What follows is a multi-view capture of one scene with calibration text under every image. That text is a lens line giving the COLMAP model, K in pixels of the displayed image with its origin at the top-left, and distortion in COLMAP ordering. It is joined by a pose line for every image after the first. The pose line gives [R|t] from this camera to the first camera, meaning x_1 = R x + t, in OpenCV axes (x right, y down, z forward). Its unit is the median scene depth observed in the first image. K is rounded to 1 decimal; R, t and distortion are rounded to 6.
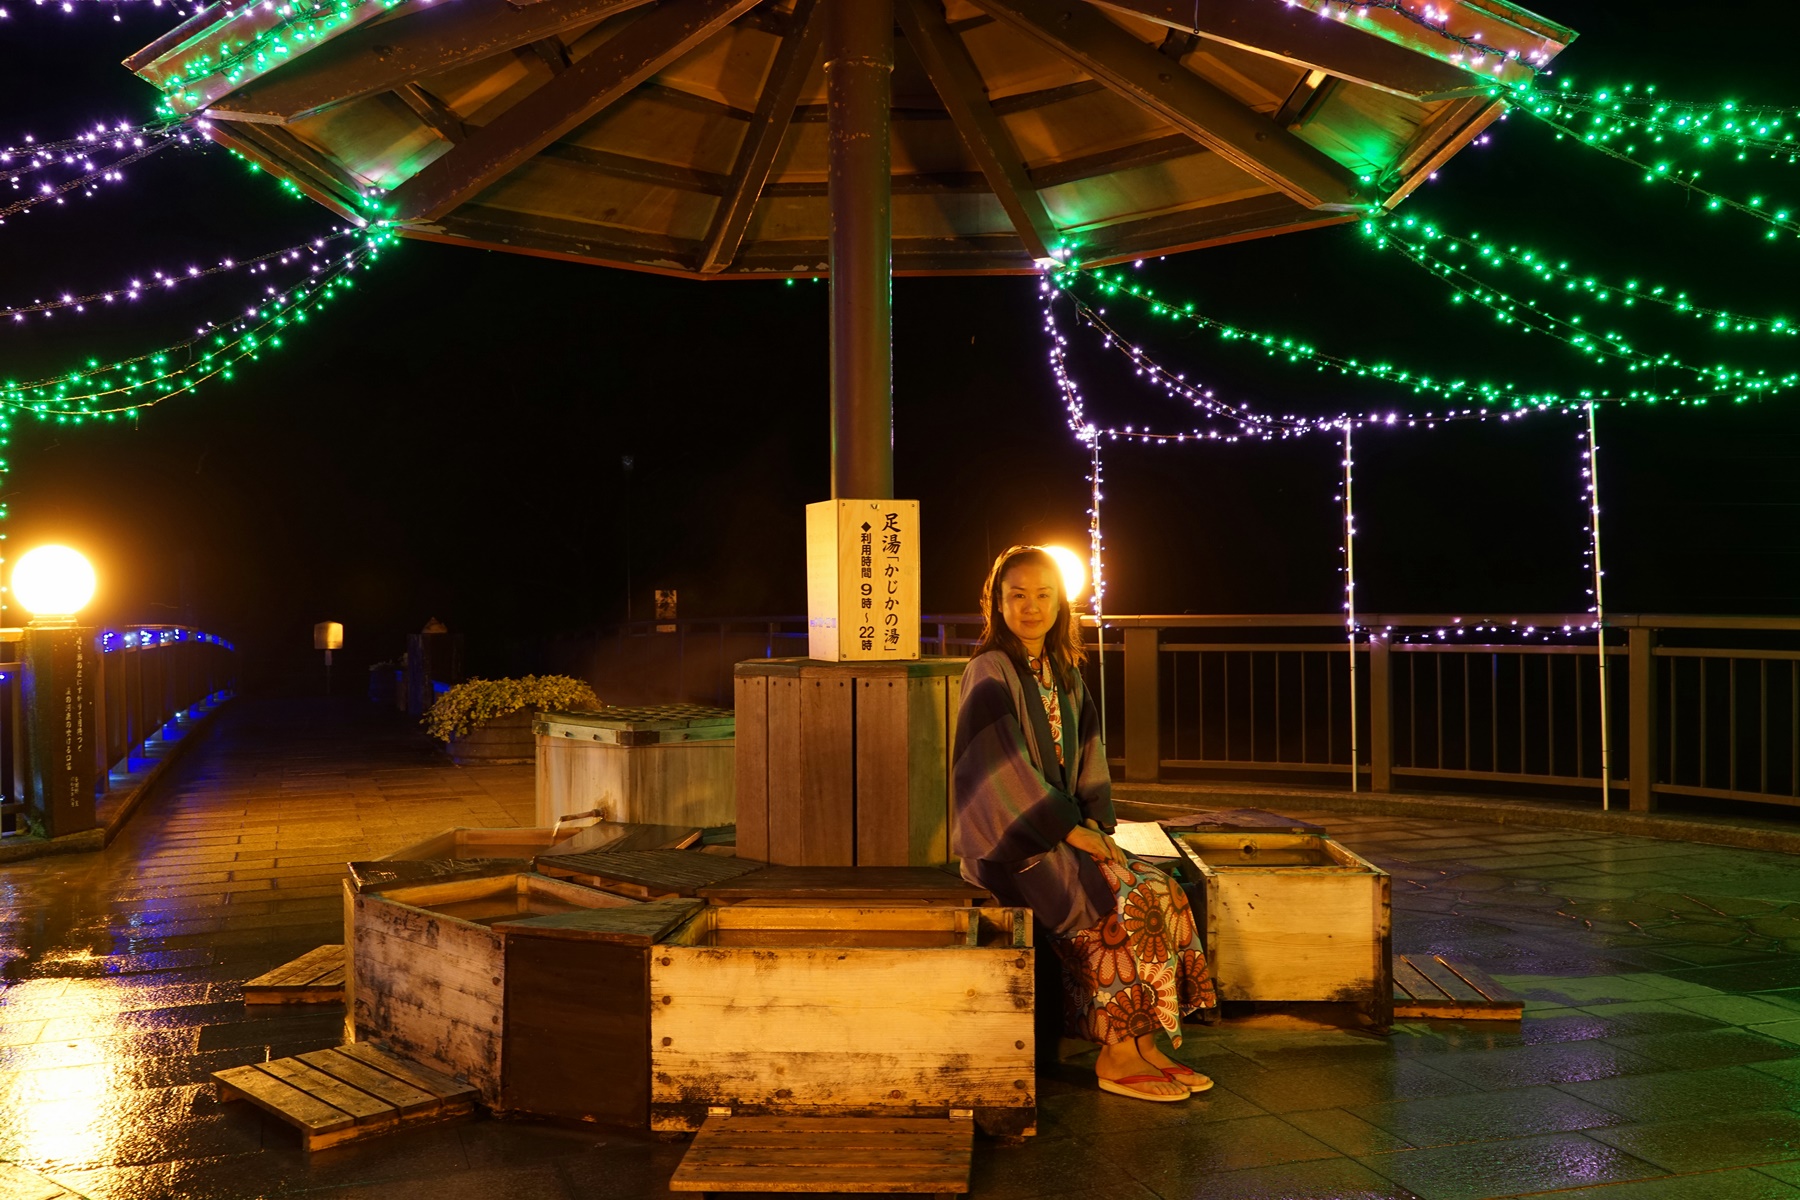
lens RADIAL K [[1709.4, 0, 900.0], [0, 1709.4, 600.0], [0, 0, 1]] dist [0.023132, 0.006117]
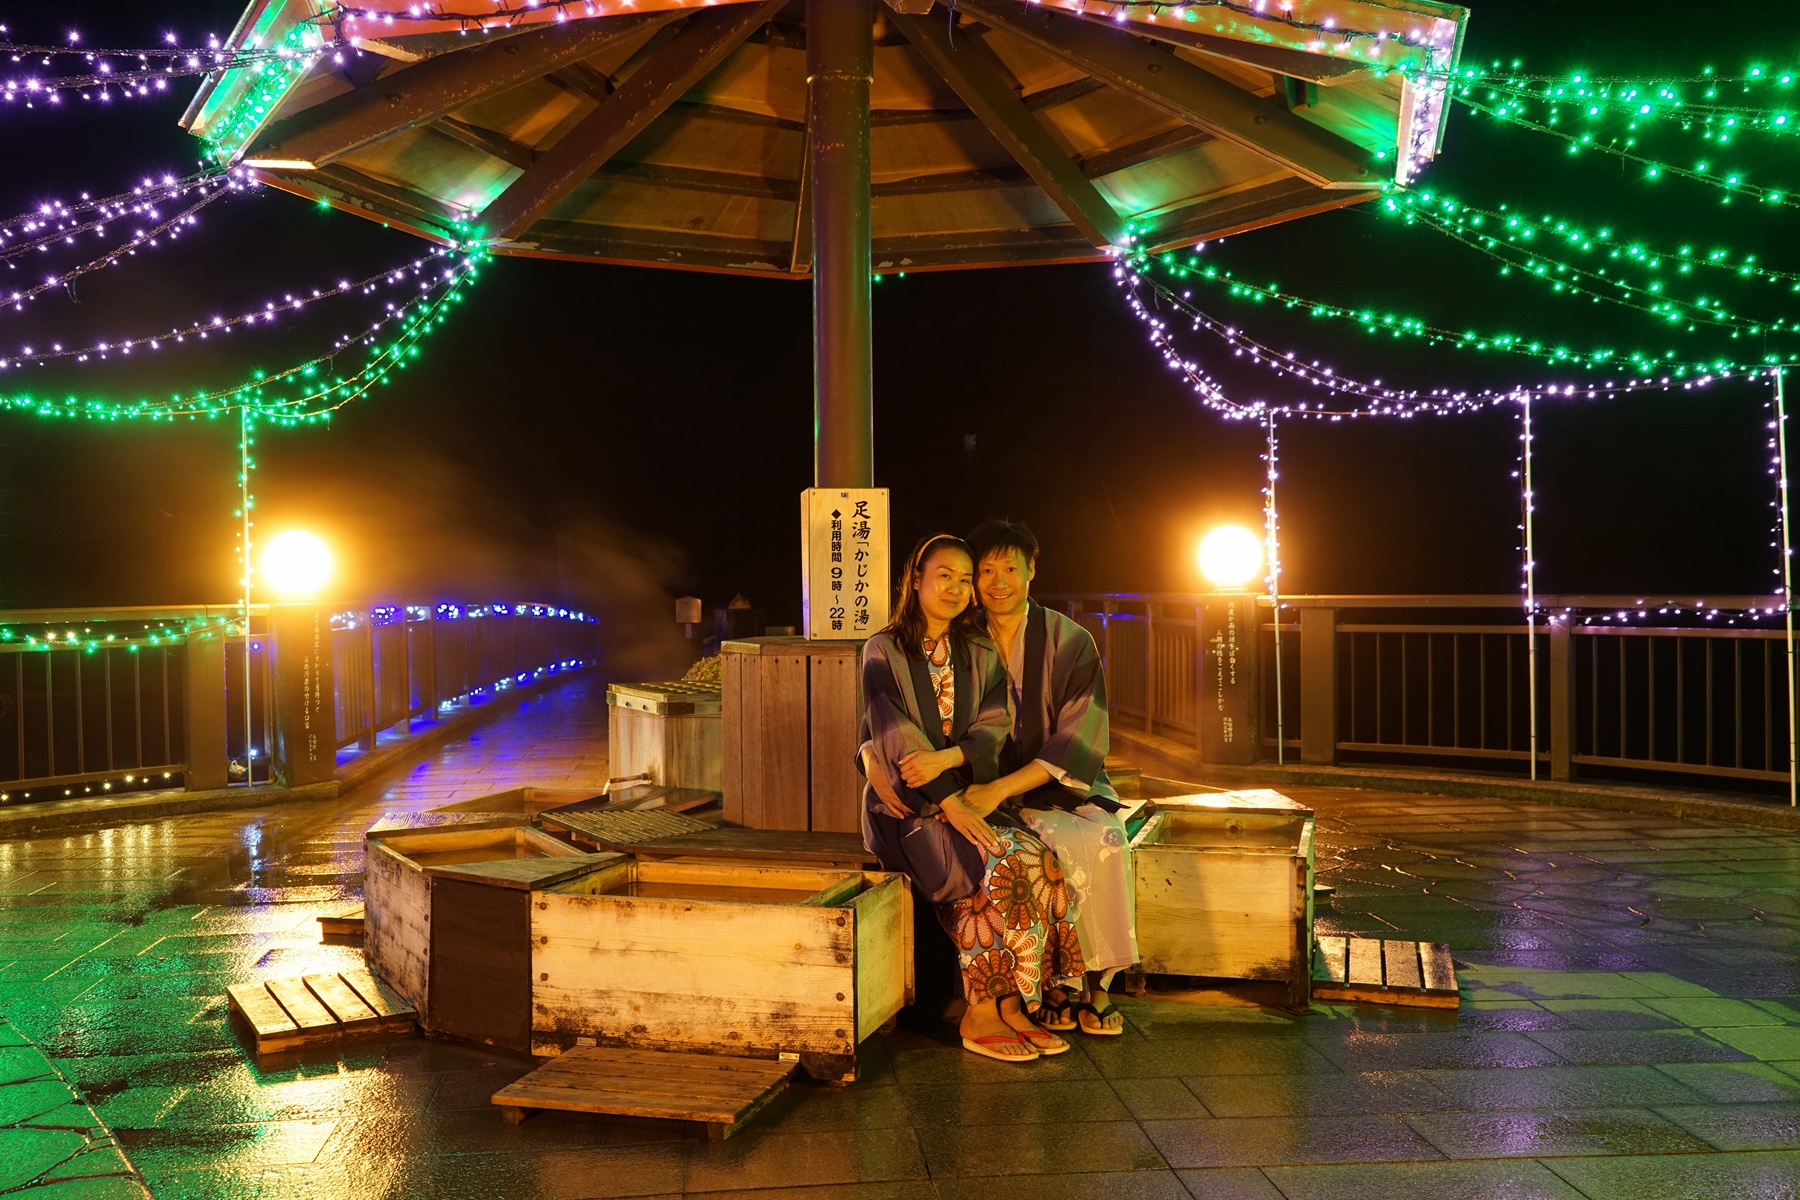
lens RADIAL K [[1709.4, 0, 900.0], [0, 1709.4, 600.0], [0, 0, 1]] dist [0.023132, 0.006117]
pose [[0.974073, 0.003616, -0.226204, 0.229307], [-0.000433, 0.999900, 0.014117, -0.003822], [0.226233, -0.013653, 0.973978, -0.026317]]
